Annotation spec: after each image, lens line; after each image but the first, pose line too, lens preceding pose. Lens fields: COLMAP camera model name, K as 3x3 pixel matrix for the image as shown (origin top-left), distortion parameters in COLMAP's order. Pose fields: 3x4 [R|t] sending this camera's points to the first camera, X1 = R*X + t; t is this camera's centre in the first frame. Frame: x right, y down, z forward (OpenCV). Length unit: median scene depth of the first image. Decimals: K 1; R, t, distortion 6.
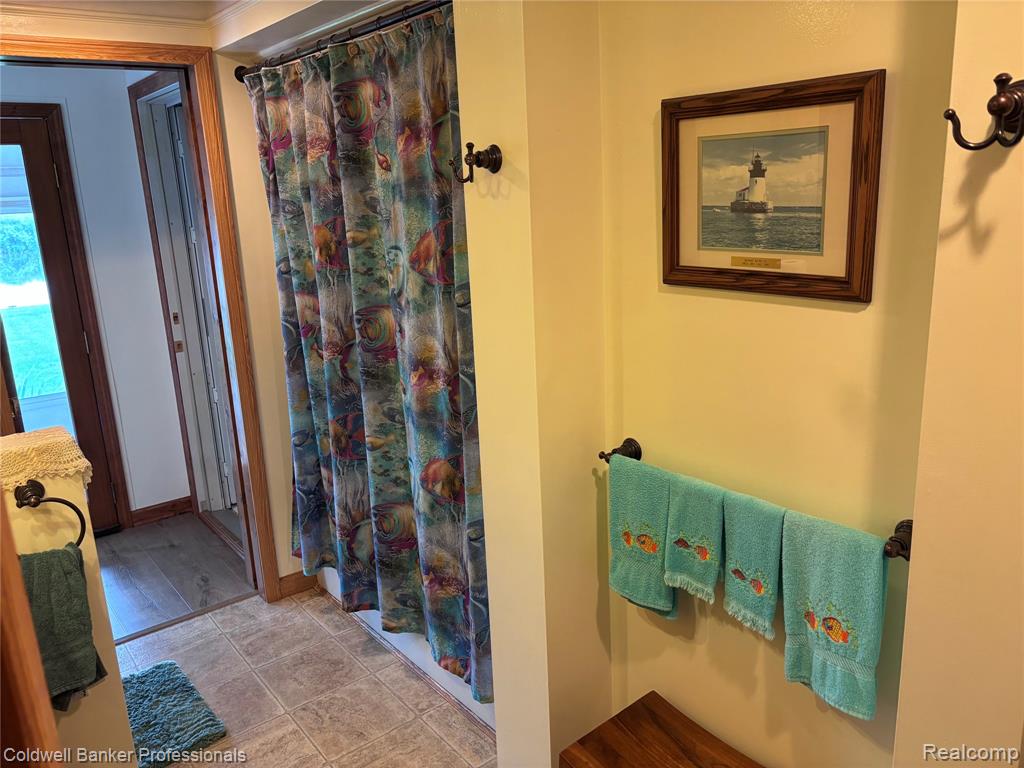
lens RADIAL K [[776.2, 0, 508.8], [0, 776.2, 381.4], [0, 0, 1]] dist [0.052548, -0.051822]
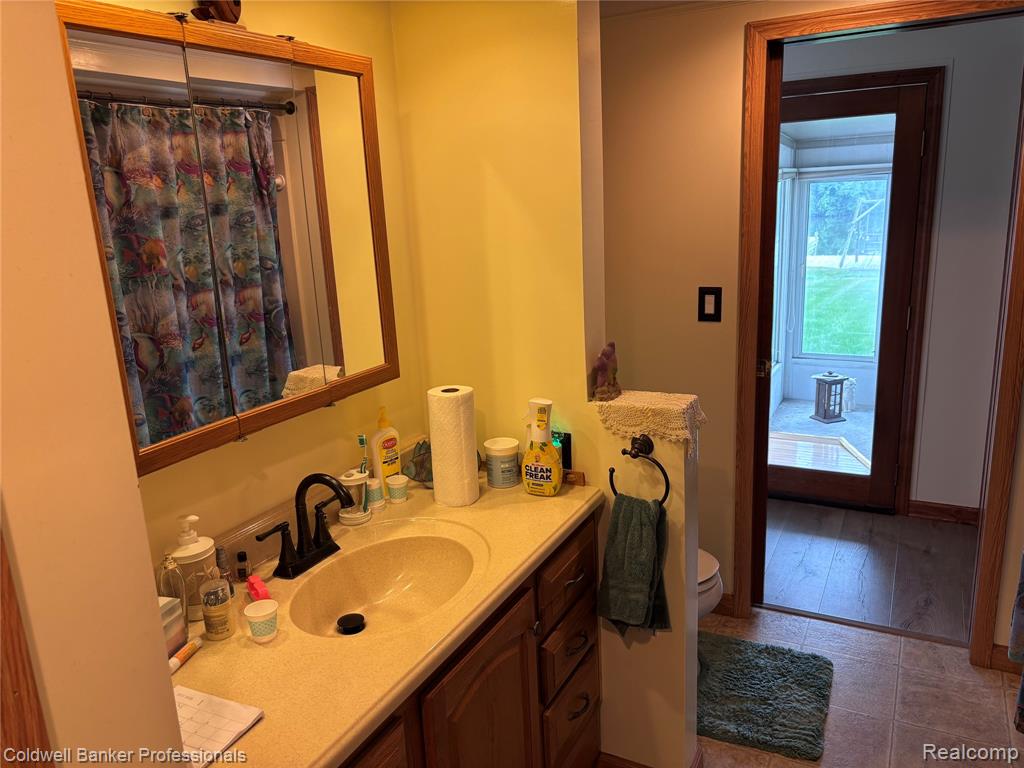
lens RADIAL K [[776.2, 0, 510.9], [0, 776.2, 384.8], [0, 0, 1]] dist [0.052548, -0.051822]
pose [[0.417337, 0.243287, -0.875580, 0.184775], [-0.192103, 0.965342, 0.176664, -0.070187], [0.888215, 0.094473, 0.449609, 0.208015]]
